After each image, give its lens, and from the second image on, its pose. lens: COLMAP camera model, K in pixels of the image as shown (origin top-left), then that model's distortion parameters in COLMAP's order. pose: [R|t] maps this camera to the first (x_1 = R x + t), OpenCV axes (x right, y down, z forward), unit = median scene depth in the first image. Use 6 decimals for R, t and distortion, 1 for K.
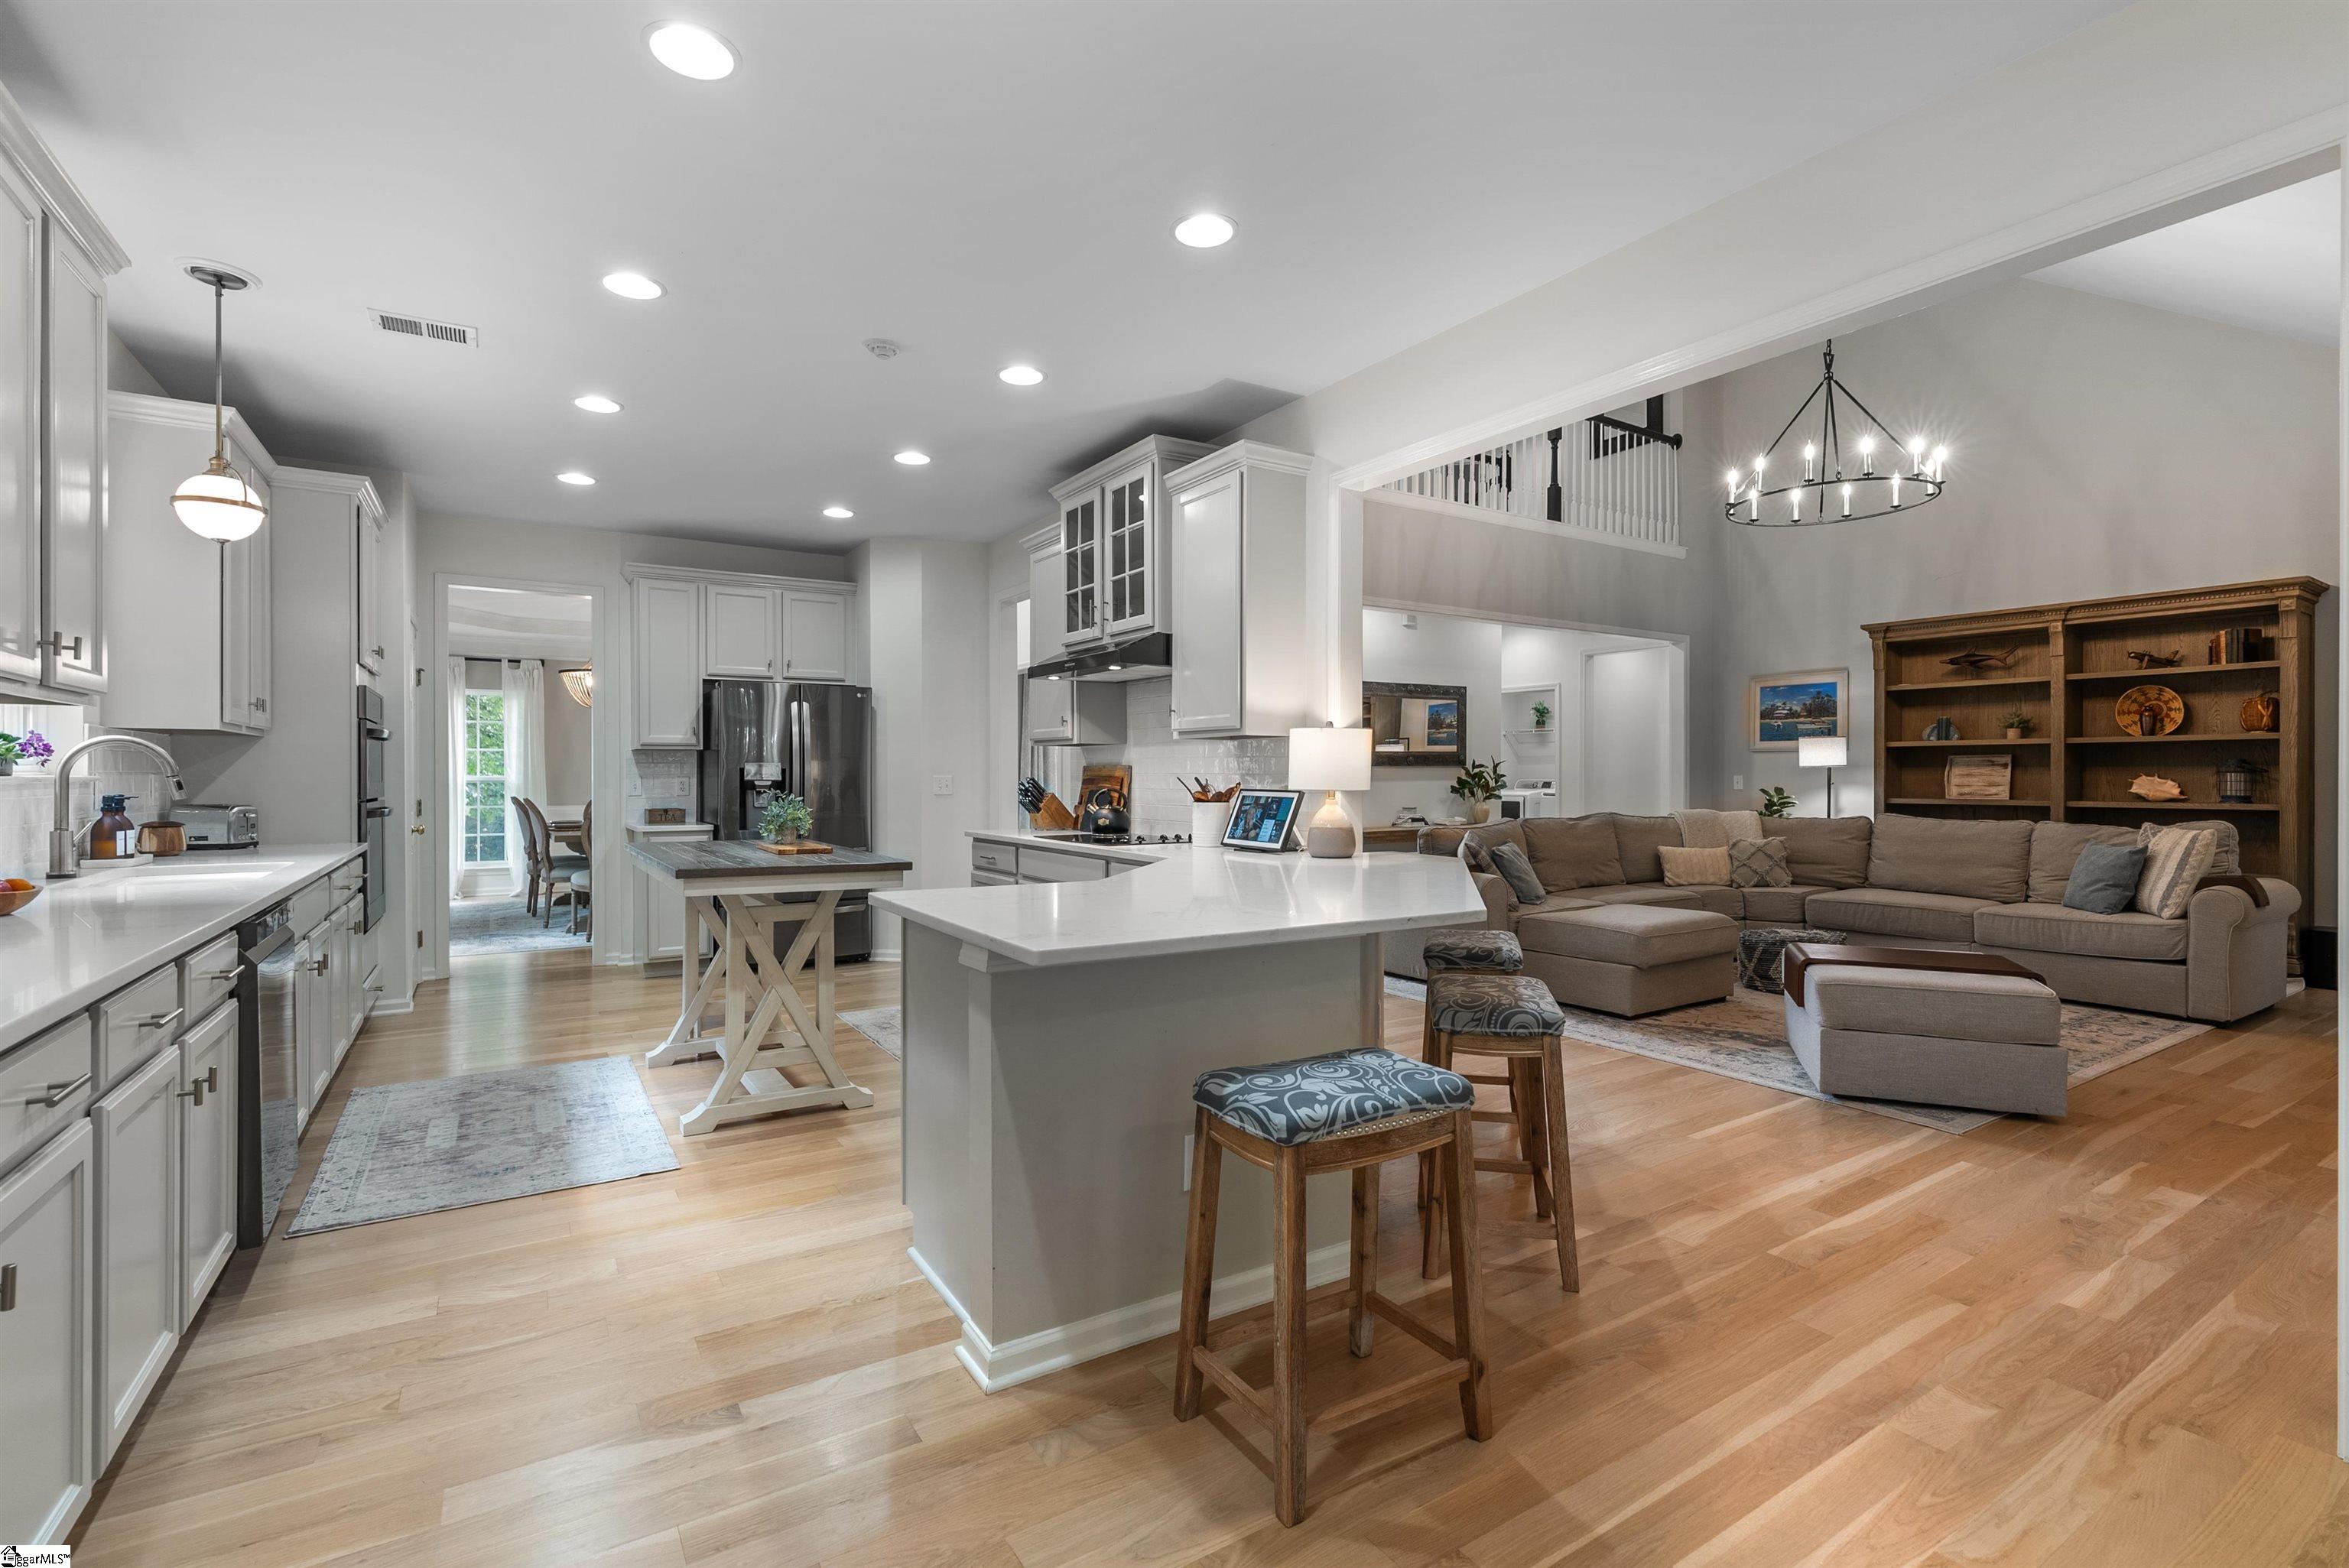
lens RADIAL K [[1075.2, 0, 1186.0], [0, 1075.2, 777.6], [0, 0, 1]] dist [-0.001767, 0.000353]
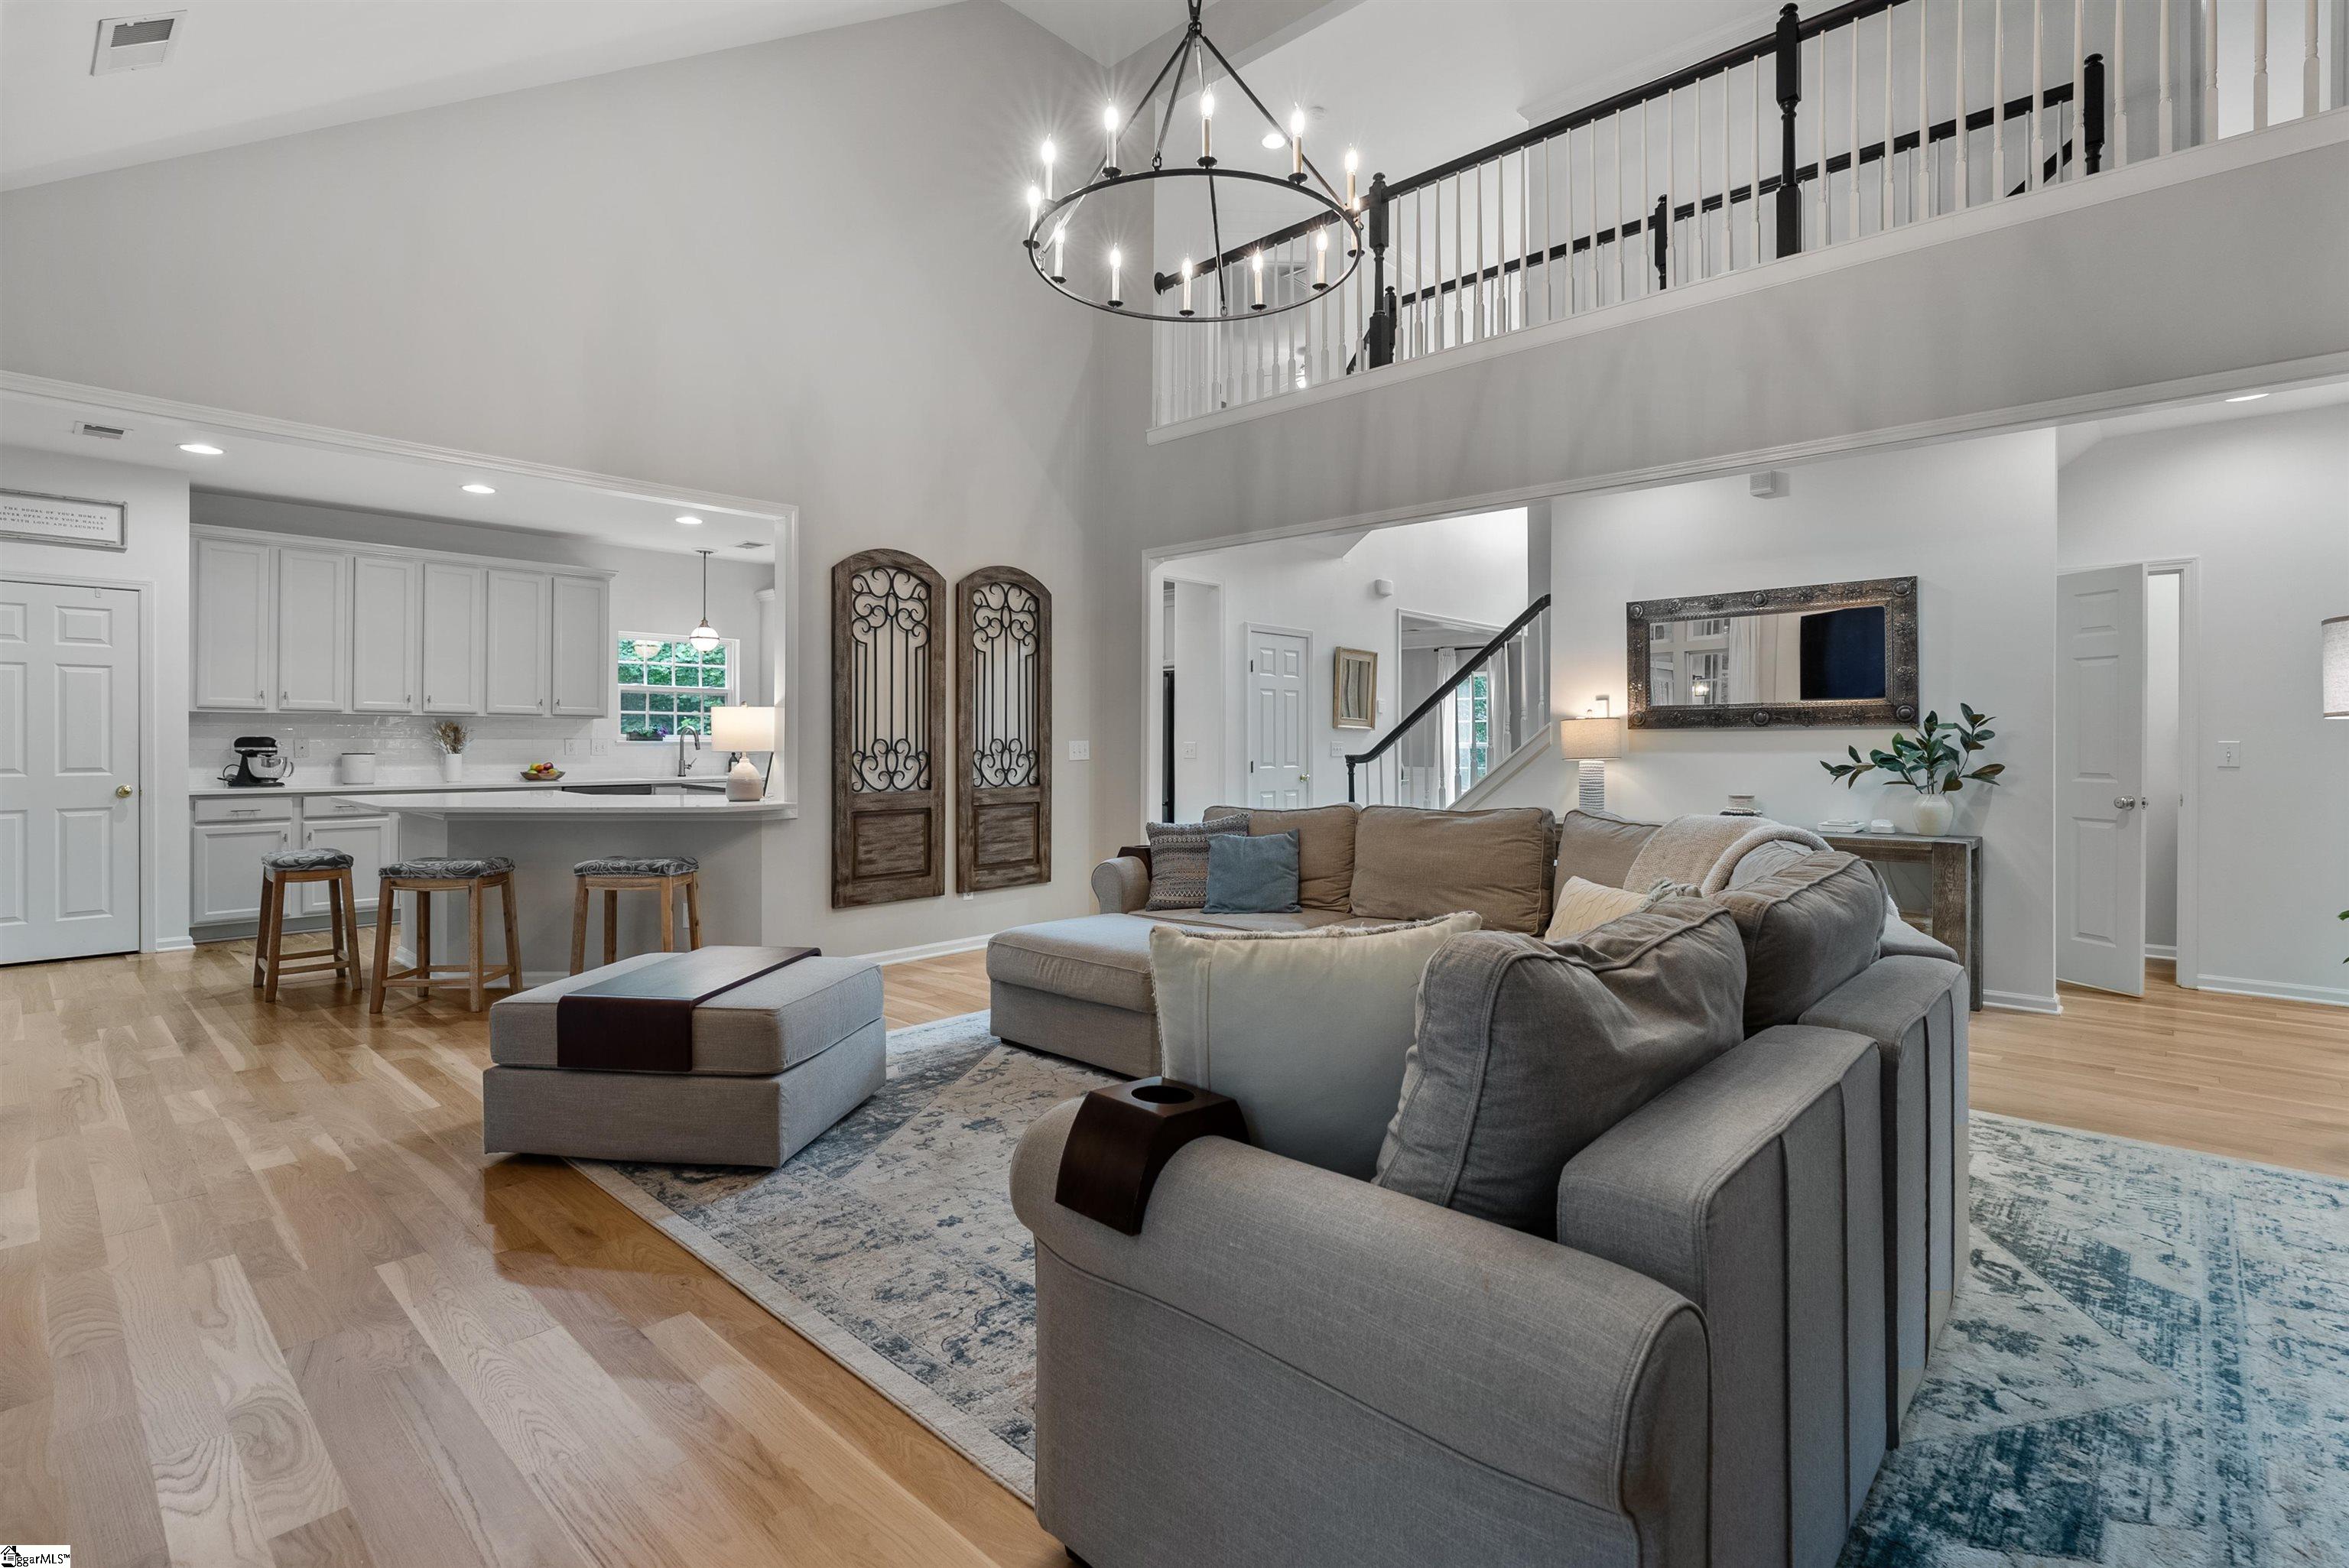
lens RADIAL K [[1075.2, 0, 1164.5], [0, 1075.2, 741.4], [0, 0, 1]] dist [-0.001767, 0.000353]
pose [[0.258754, 0.000071, -0.965943, 0.962680], [0.001195, 0.999999, 0.000393, -0.001346], [0.965942, -0.001256, 0.258754, 0.705616]]
